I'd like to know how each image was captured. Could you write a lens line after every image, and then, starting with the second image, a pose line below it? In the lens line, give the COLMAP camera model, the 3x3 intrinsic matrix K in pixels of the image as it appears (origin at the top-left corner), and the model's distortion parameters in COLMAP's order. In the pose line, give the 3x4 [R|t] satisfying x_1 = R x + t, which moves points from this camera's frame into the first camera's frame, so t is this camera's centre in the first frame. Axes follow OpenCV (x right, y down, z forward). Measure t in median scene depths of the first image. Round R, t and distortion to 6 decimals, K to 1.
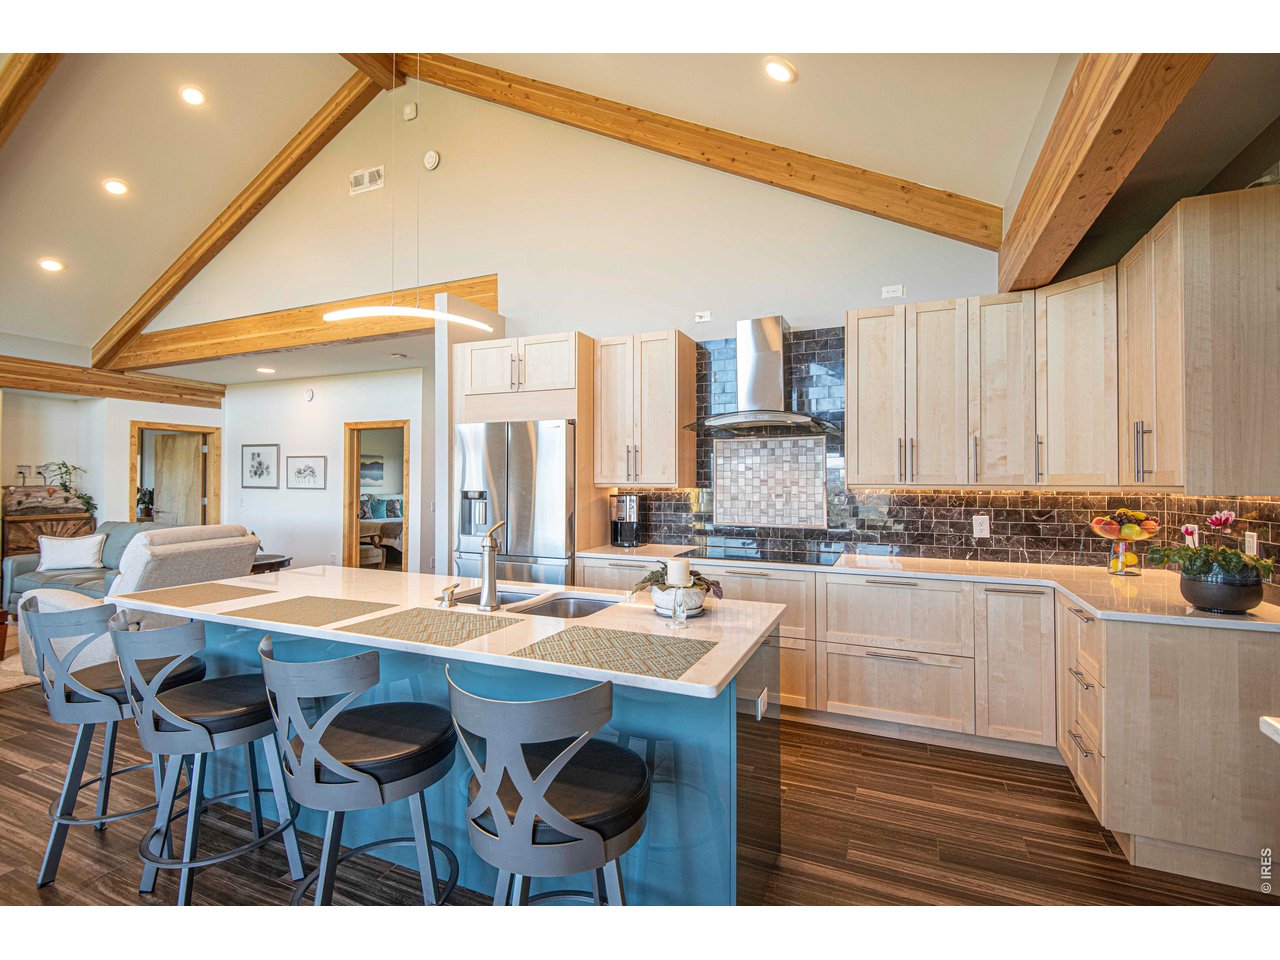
lens RADIAL K [[593.2, 0, 639.4], [0, 593.2, 481.7], [0, 0, 1]] dist [0.016685, -0.003852]
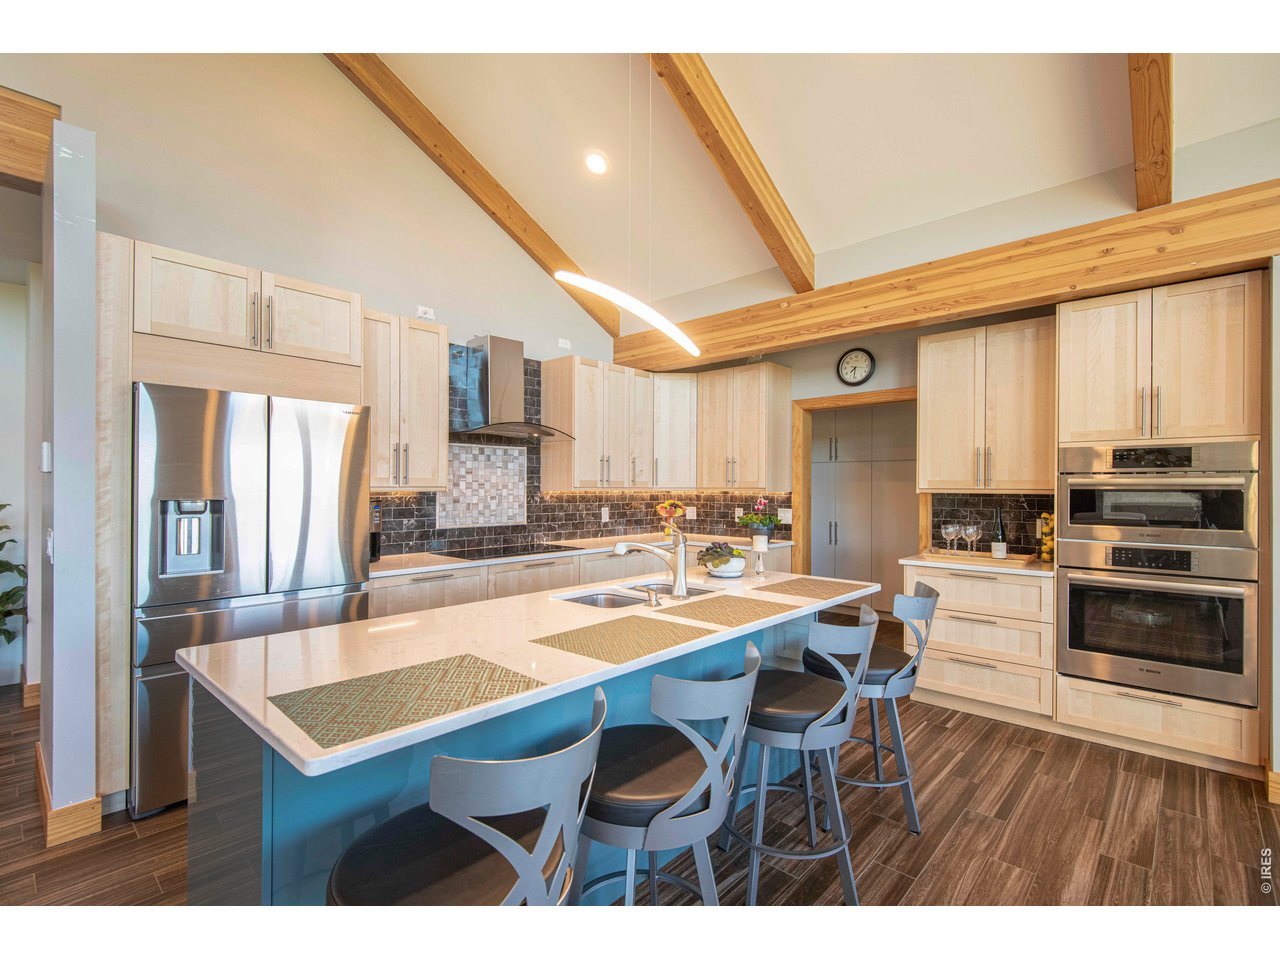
lens RADIAL K [[593.2, 0, 633.9], [0, 593.2, 490.1], [0, 0, 1]] dist [0.016685, -0.003852]
pose [[0.318186, -0.007985, 0.947995, -0.744787], [-0.005196, 0.999935, 0.010166, -0.003355], [-0.948014, -0.008160, 0.318124, 0.397688]]
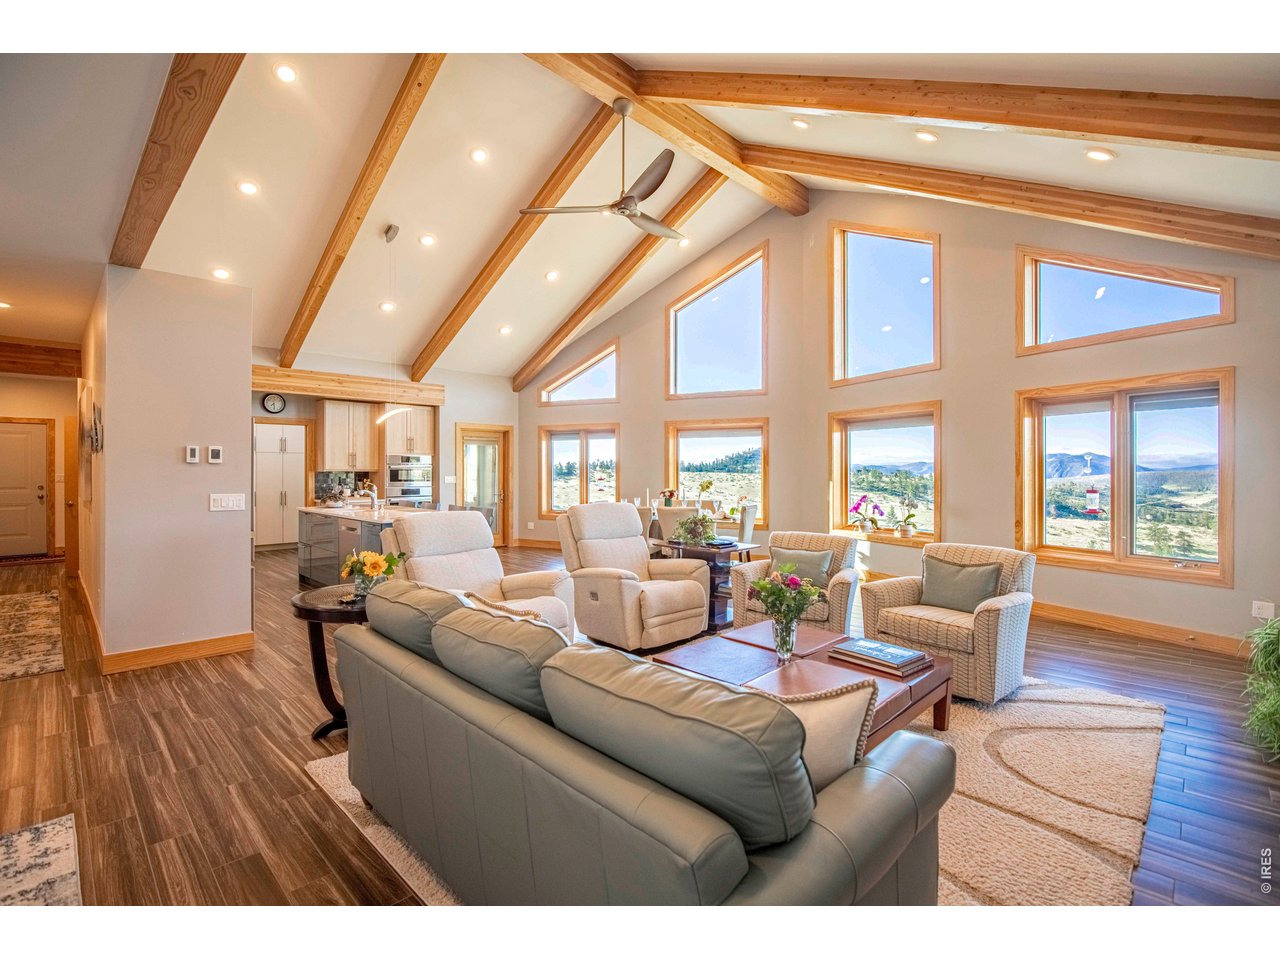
lens RADIAL K [[593.2, 0, 613.9], [0, 593.2, 466.8], [0, 0, 1]] dist [0.016685, -0.003852]
pose [[-0.927540, -0.005222, 0.373687, -1.444622], [-0.007654, 0.999958, -0.005025, -0.005879], [-0.373645, -0.007521, -0.927541, 1.913488]]
